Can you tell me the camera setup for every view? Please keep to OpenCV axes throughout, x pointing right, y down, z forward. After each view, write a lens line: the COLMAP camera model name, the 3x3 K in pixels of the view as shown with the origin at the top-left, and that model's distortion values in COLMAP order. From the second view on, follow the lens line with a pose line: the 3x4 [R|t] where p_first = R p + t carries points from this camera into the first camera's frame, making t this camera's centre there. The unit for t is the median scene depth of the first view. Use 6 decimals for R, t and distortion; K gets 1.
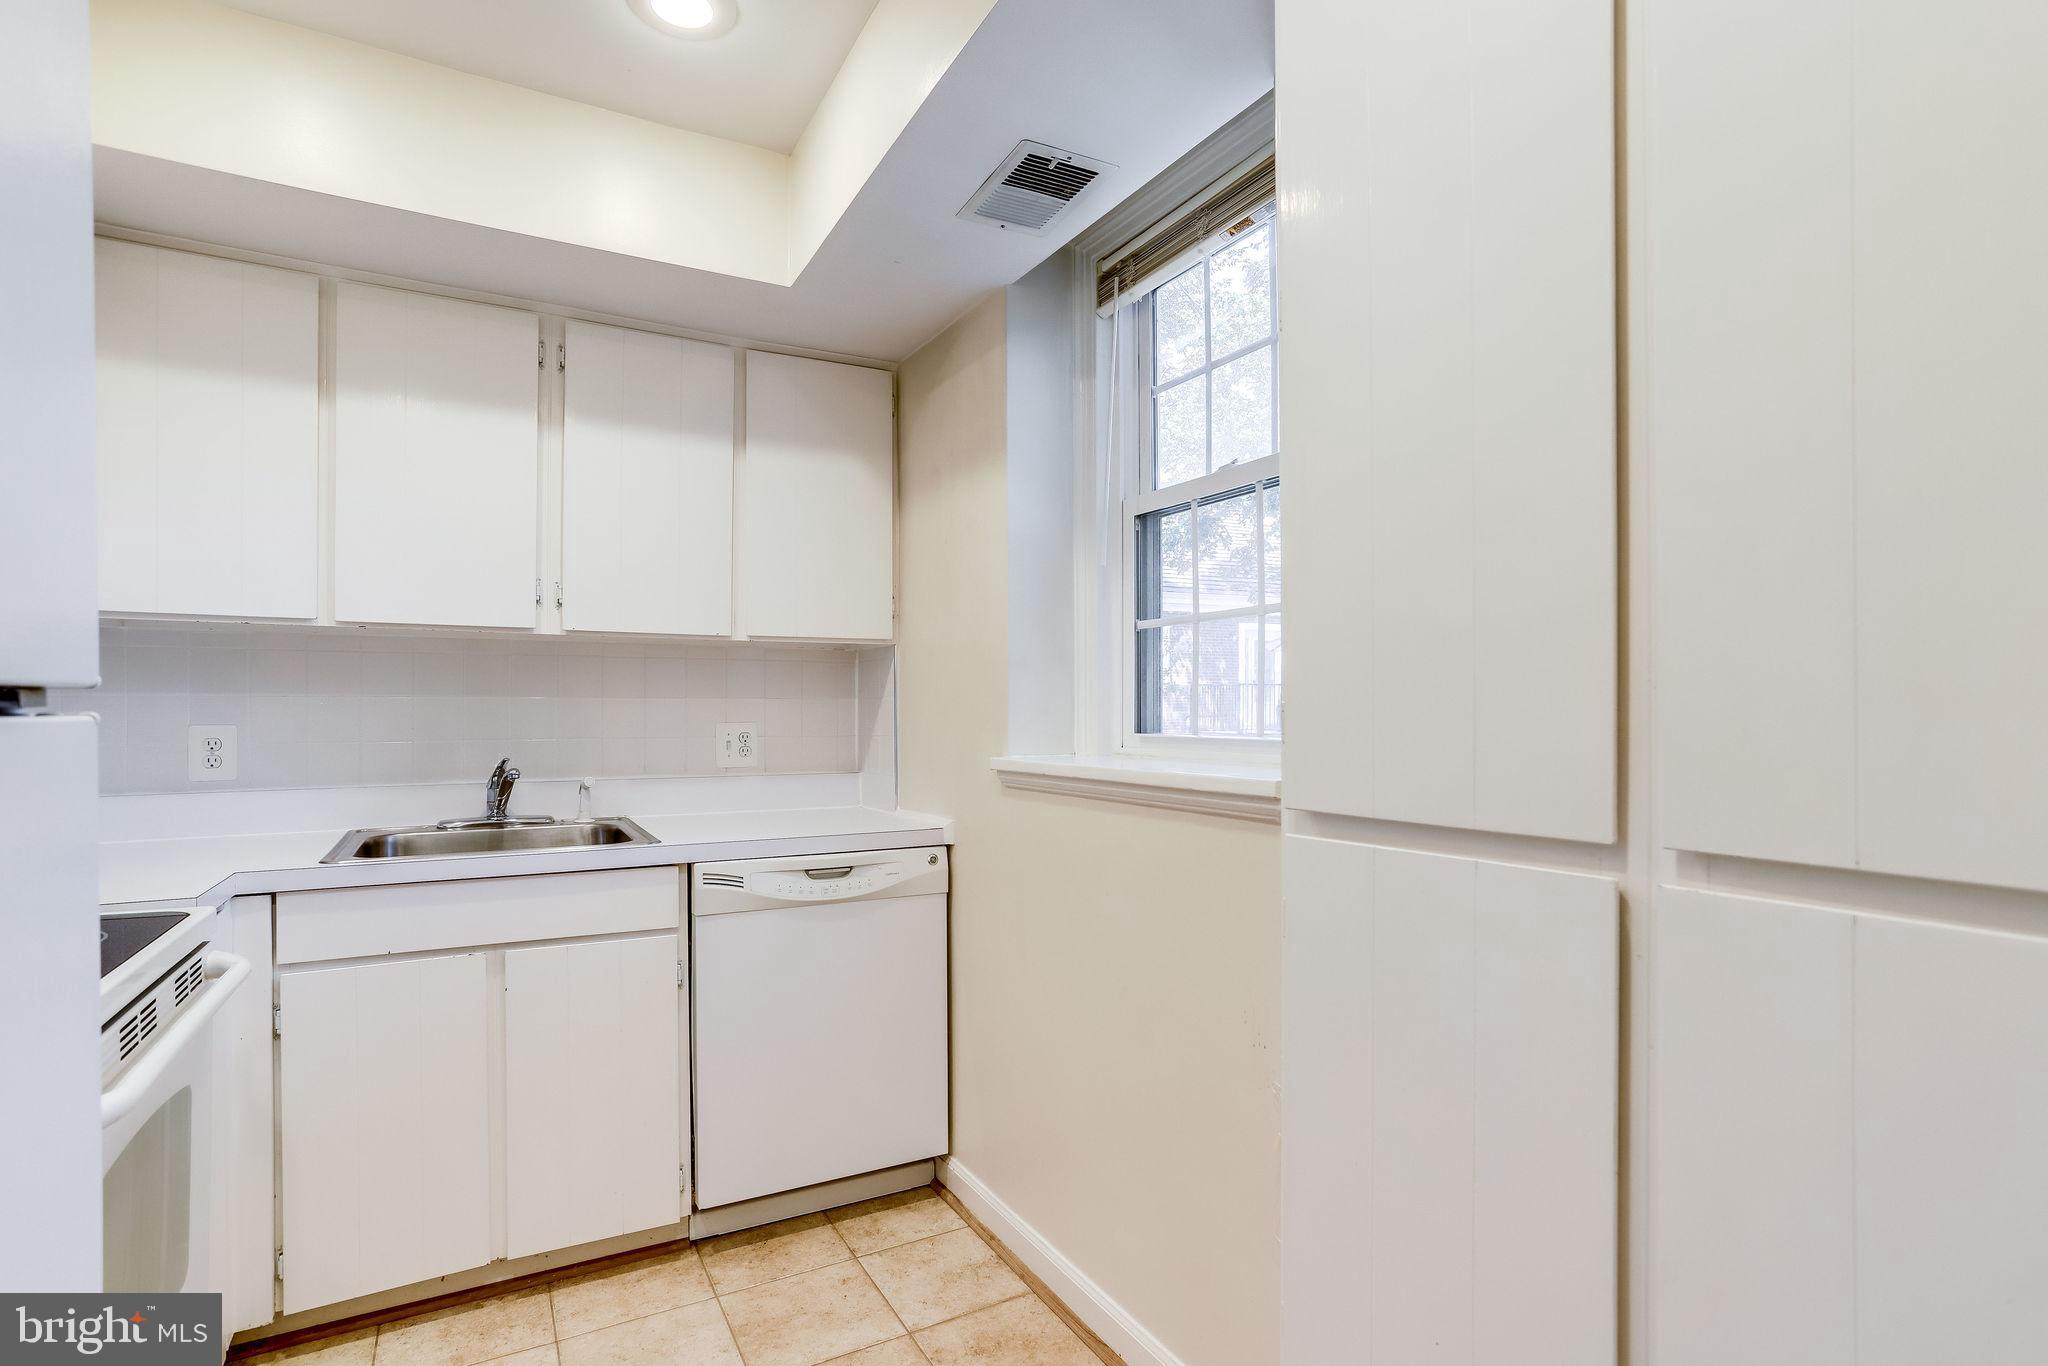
lens RADIAL K [[995.0, 0, 1021.0], [0, 995.0, 707.0], [0, 0, 1]] dist [-0.050356, 0.025694]
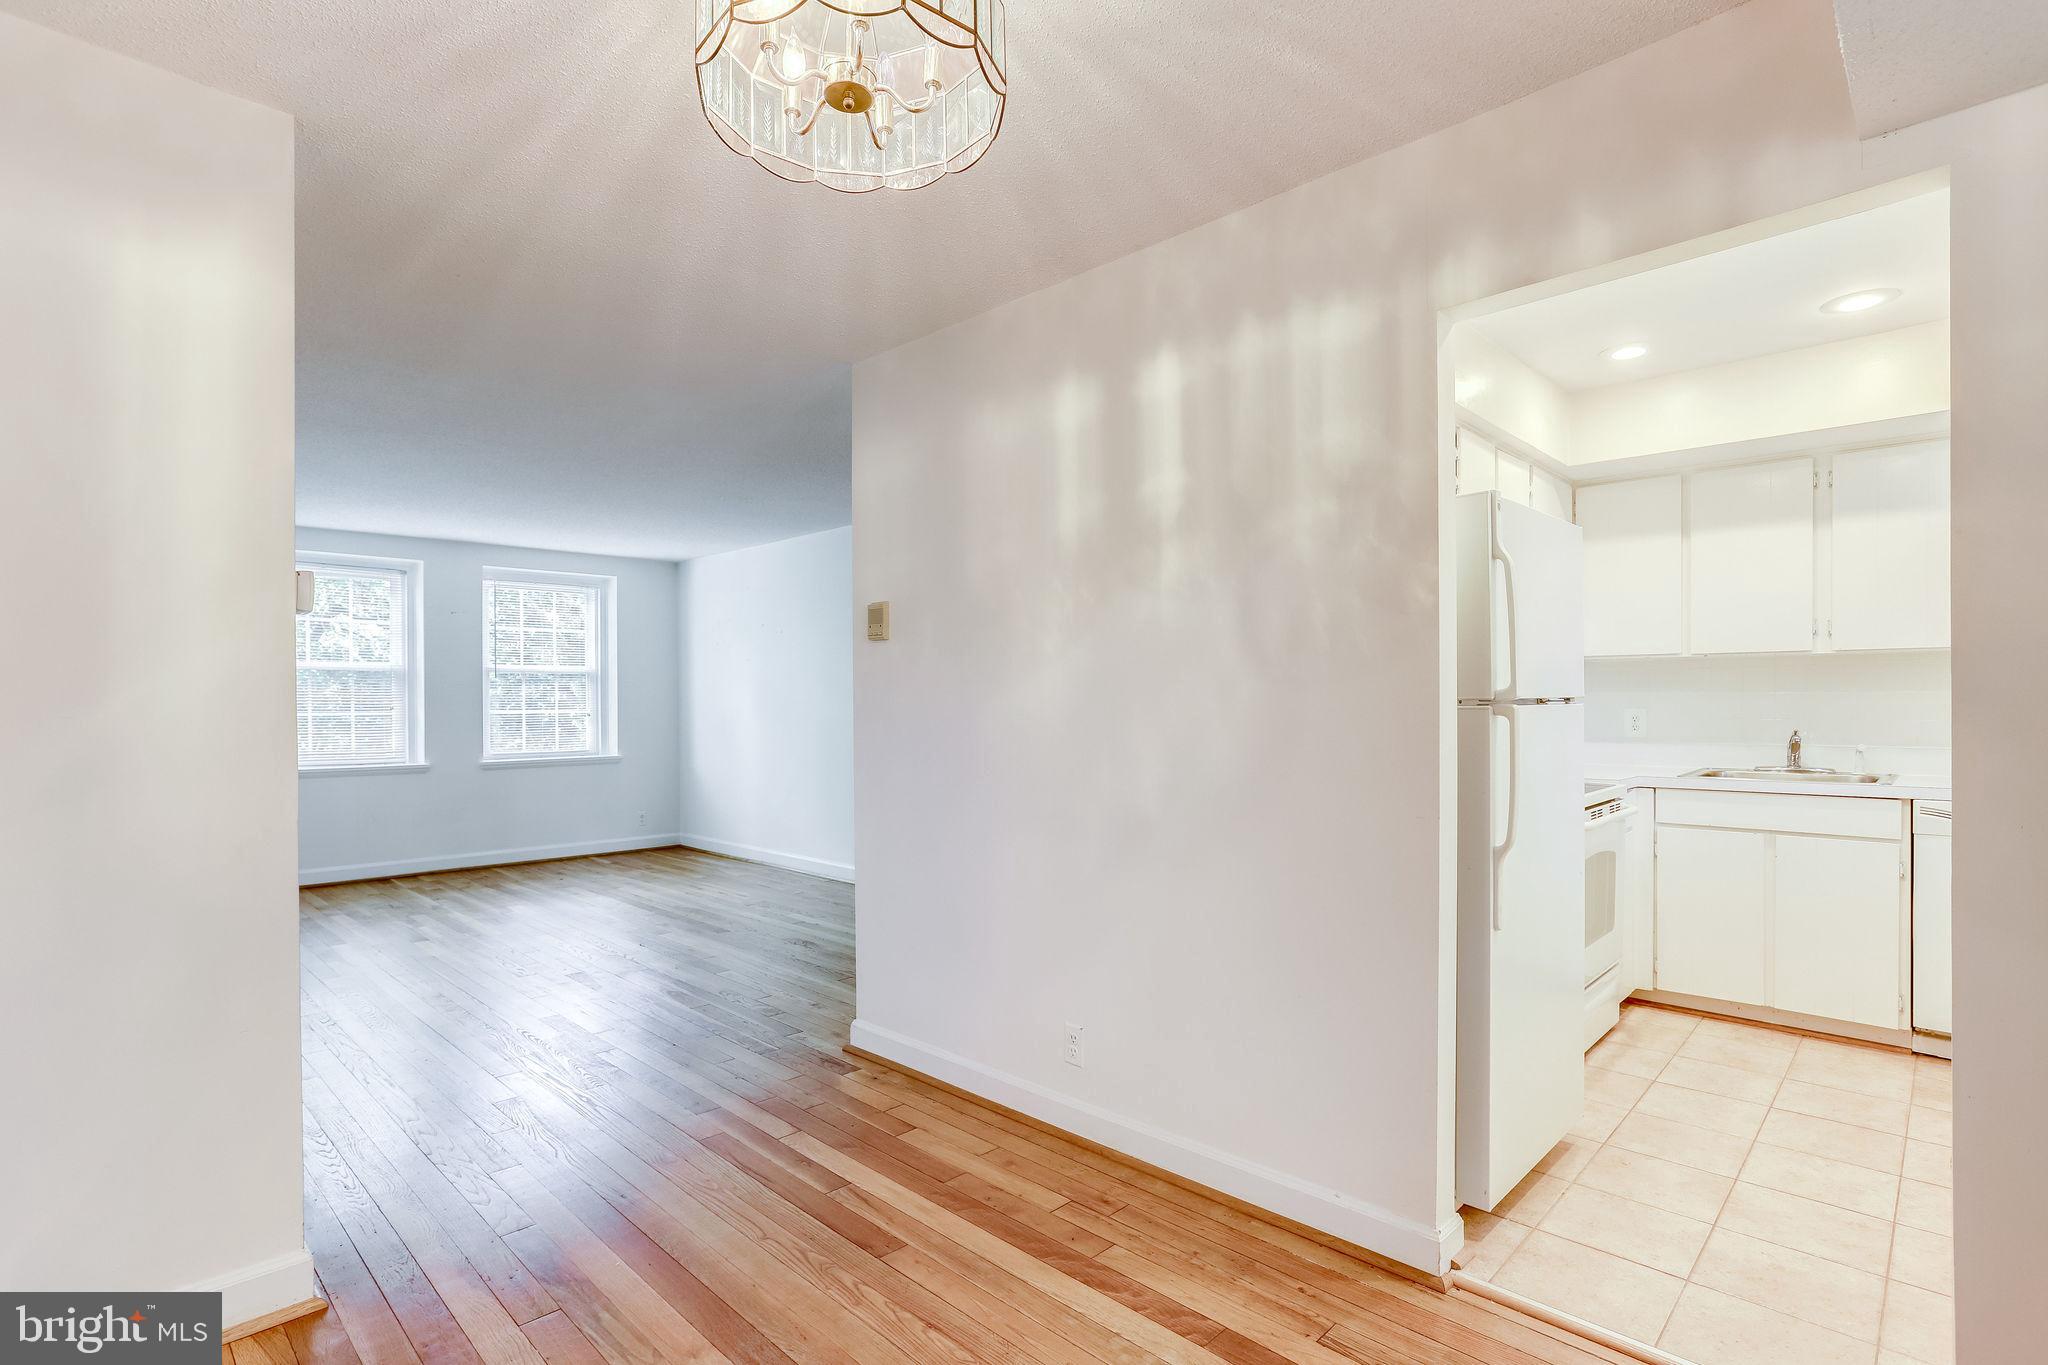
lens RADIAL K [[995.0, 0, 1011.5], [0, 995.0, 710.8], [0, 0, 1]] dist [-0.050356, 0.025694]
pose [[0.274598, 0.007361, -0.961531, 0.733691], [0.005897, 0.999939, 0.009339, -0.002976], [0.961541, -0.008235, 0.274538, -0.763612]]
